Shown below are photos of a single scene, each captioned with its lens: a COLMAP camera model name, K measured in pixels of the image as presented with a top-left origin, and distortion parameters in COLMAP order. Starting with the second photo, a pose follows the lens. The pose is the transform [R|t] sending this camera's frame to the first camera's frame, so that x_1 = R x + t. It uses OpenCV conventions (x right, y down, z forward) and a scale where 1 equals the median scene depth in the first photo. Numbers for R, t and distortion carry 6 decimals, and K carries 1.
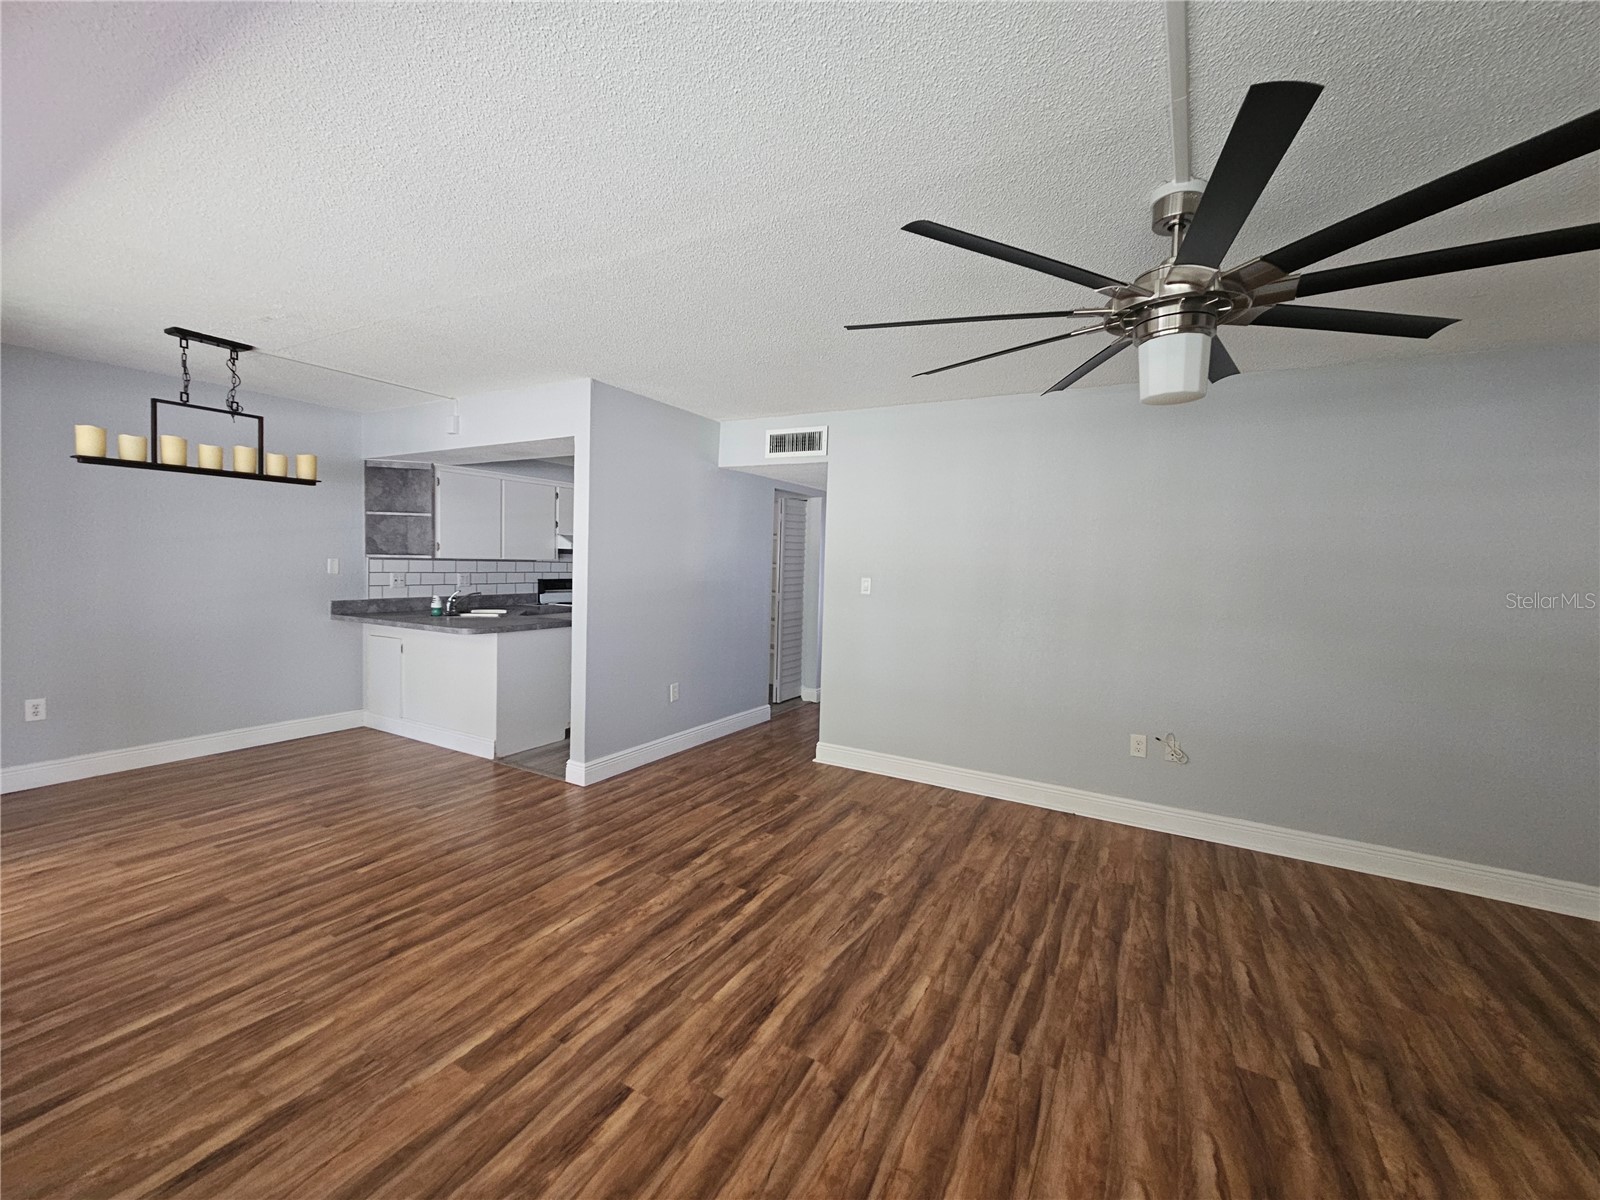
lens RADIAL K [[657.7, 0, 800.8], [0, 657.7, 587.0], [0, 0, 1]] dist [-0.000206, 0.000305]
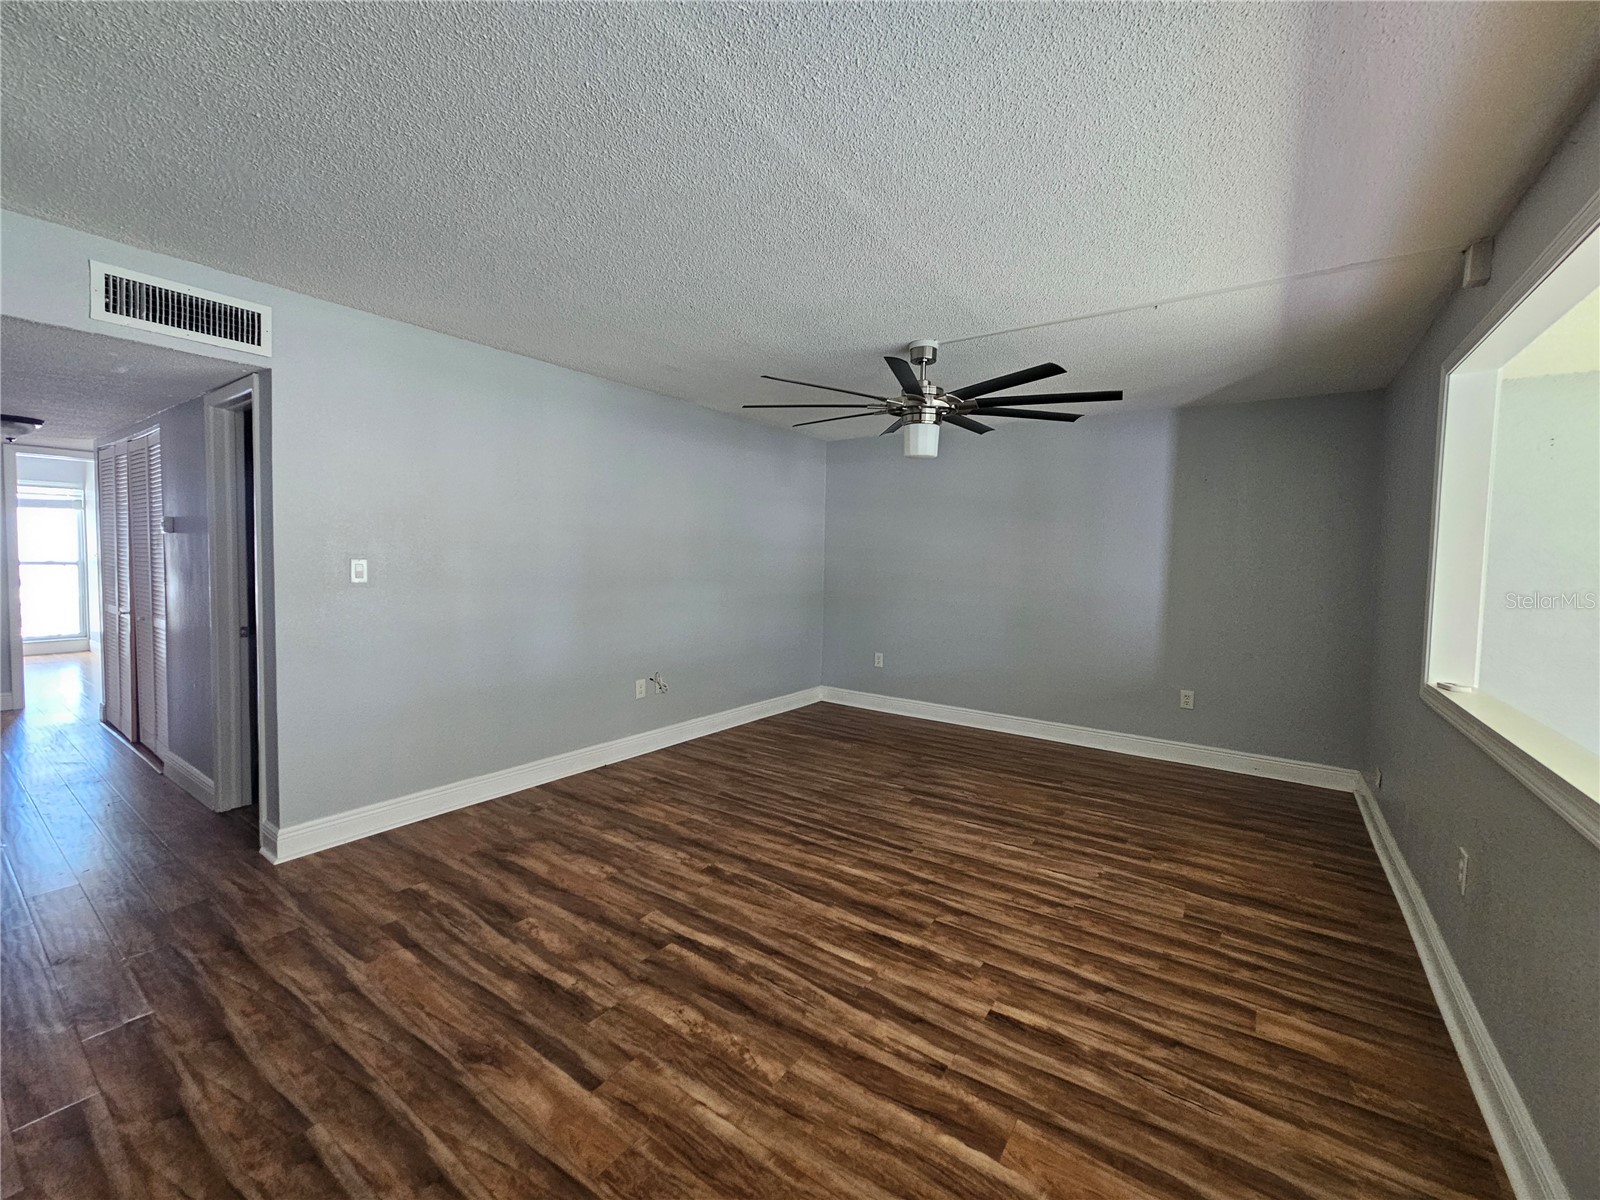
lens RADIAL K [[657.7, 0, 803.8], [0, 657.7, 588.3], [0, 0, 1]] dist [-0.000206, 0.000305]
pose [[0.094664, -0.079320, 0.992344, -1.008900], [0.017097, 0.996803, 0.078045, -0.056270], [-0.995362, 0.009579, 0.095718, 0.882884]]
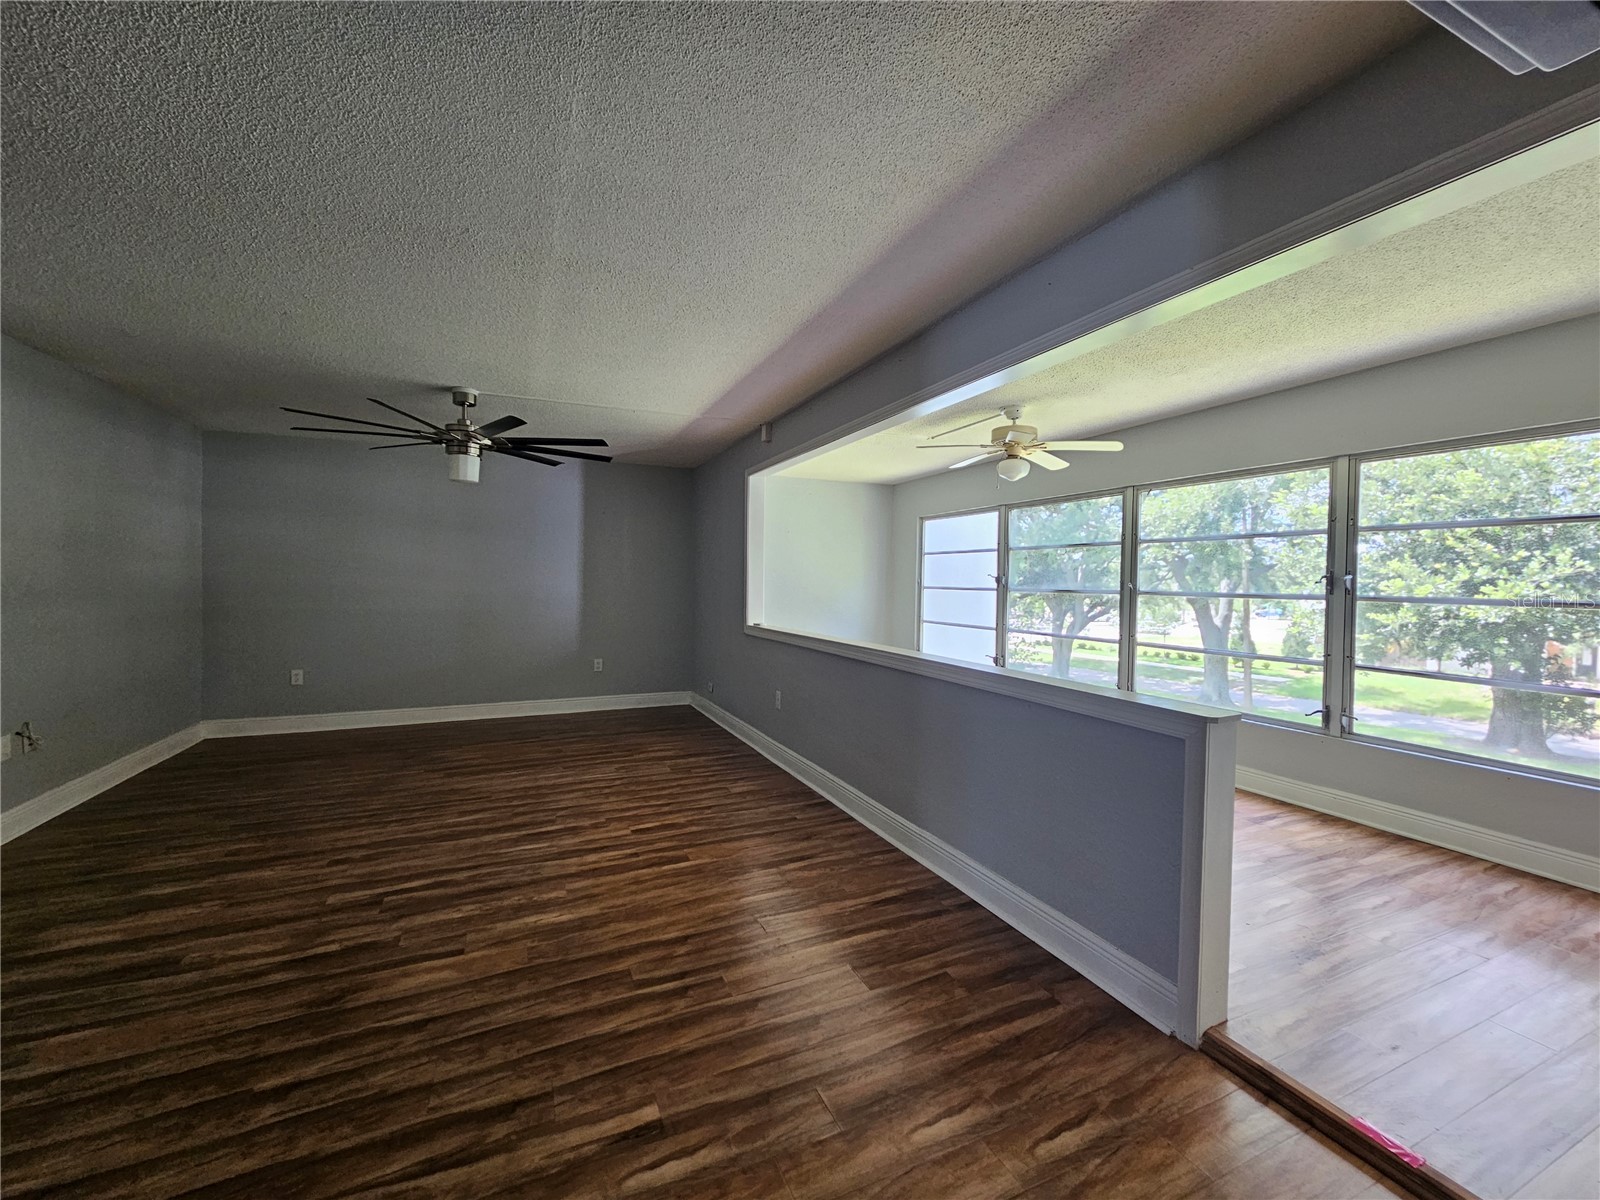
lens RADIAL K [[657.7, 0, 806.2], [0, 657.7, 589.5], [0, 0, 1]] dist [-0.000206, 0.000305]
pose [[-0.809826, -0.045474, 0.584905, -1.305208], [-0.012043, 0.998070, 0.060922, -0.055368], [-0.586547, 0.042292, -0.808811, 1.639342]]
